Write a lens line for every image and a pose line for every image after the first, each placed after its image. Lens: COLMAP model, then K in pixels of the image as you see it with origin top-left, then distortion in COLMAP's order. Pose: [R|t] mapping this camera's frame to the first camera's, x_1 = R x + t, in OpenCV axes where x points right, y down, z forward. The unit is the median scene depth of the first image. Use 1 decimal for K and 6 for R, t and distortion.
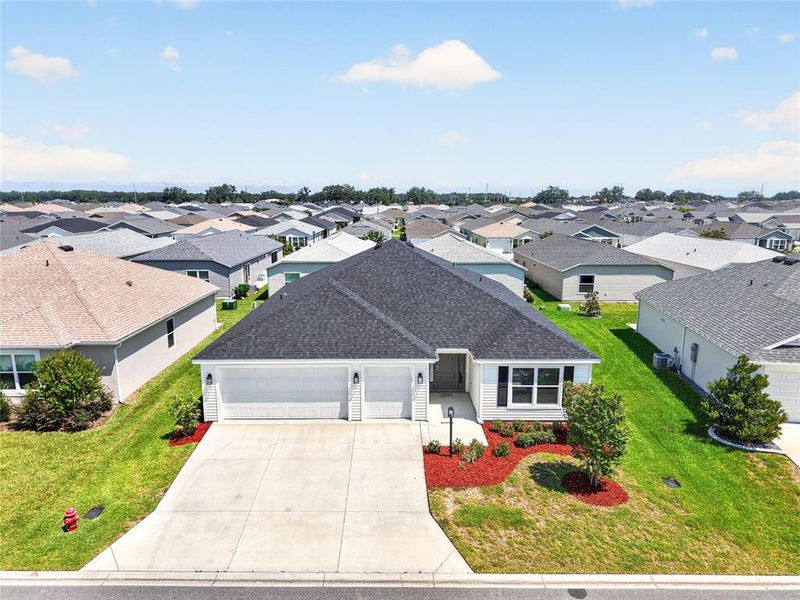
lens RADIAL K [[529.4, 0, 395.4], [0, 529.4, 300.2], [0, 0, 1]] dist [0.035886, -0.039301]
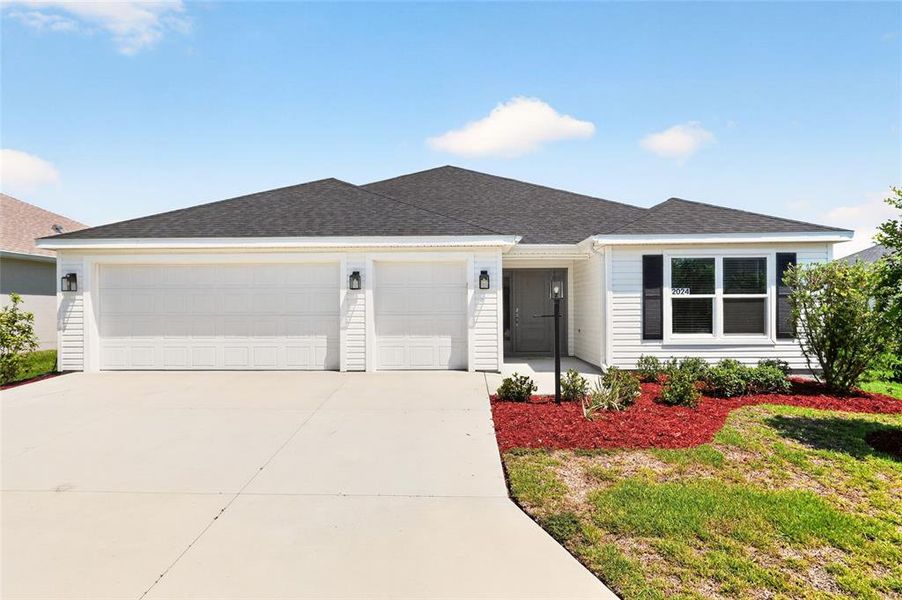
lens RADIAL K [[520.7, 0, 450.1], [0, 520.7, 310.5], [0, 0, 1]] dist [0.000625, -0.001765]
pose [[0.999460, -0.005488, -0.032401, 0.030571], [-0.000578, 0.982870, -0.184301, 0.266559], [0.032858, 0.184220, 0.982336, 0.525552]]
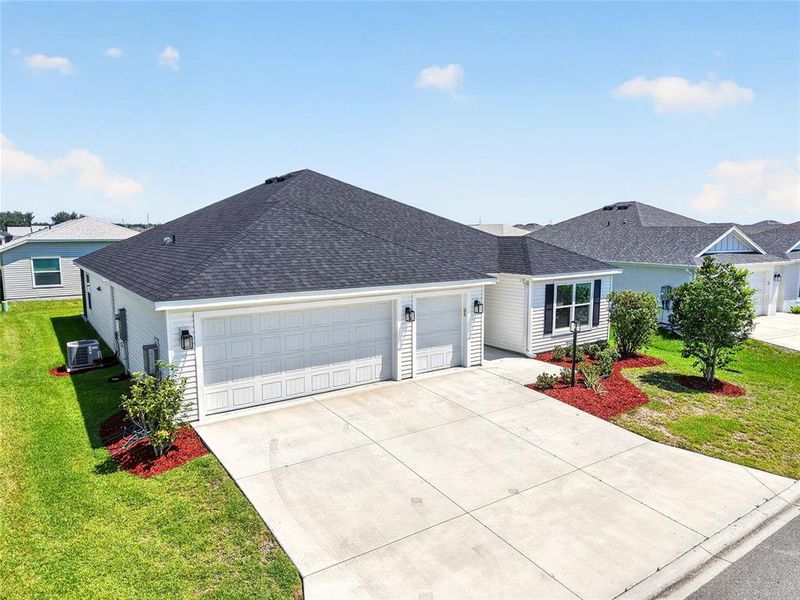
lens RADIAL K [[529.4, 0, 395.4], [0, 529.4, 300.2], [0, 0, 1]] dist [0.035886, -0.039301]
pose [[0.822560, -0.074563, 0.563769, -0.472209], [0.107761, 0.993842, -0.025783, 0.145441], [-0.558375, 0.081960, 0.825530, 0.446315]]
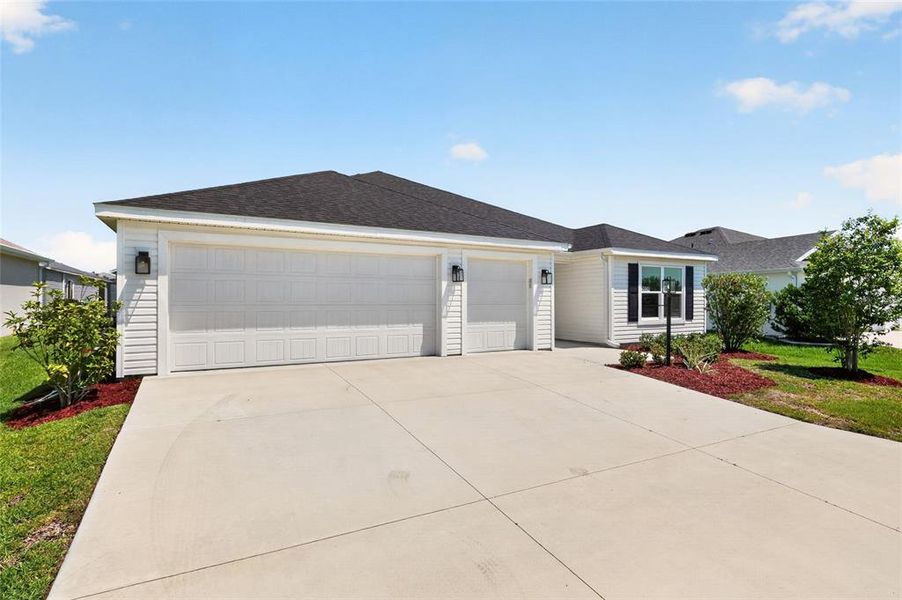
lens RADIAL K [[454.4, 0, 451.0], [0, 454.4, 300.0], [0, 0, 1]] dist [0.001291, 0.000731]
pose [[0.873547, 0.000766, 0.486740, -0.312891], [0.086998, 0.983650, -0.157683, 0.250033], [-0.478902, 0.180088, 0.859198, 0.598396]]
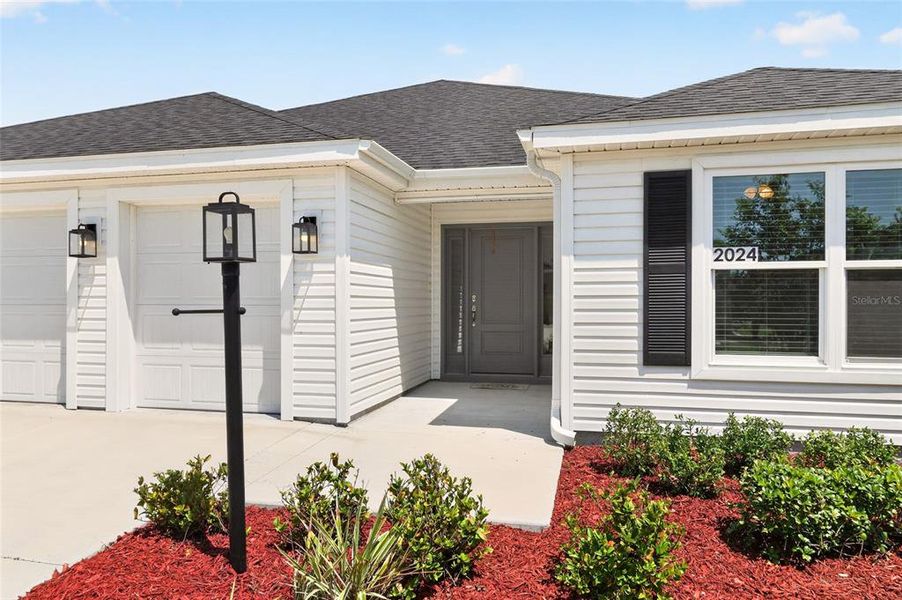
lens RADIAL K [[610.0, 0, 451.0], [0, 610.0, 300.0], [0, 0, 1]] dist [0.001452, 0.000622]
pose [[0.972320, -0.000110, -0.233652, 0.177368], [-0.043448, 0.982473, -0.181268, 0.225661], [0.229577, 0.186403, 0.955274, 0.754071]]
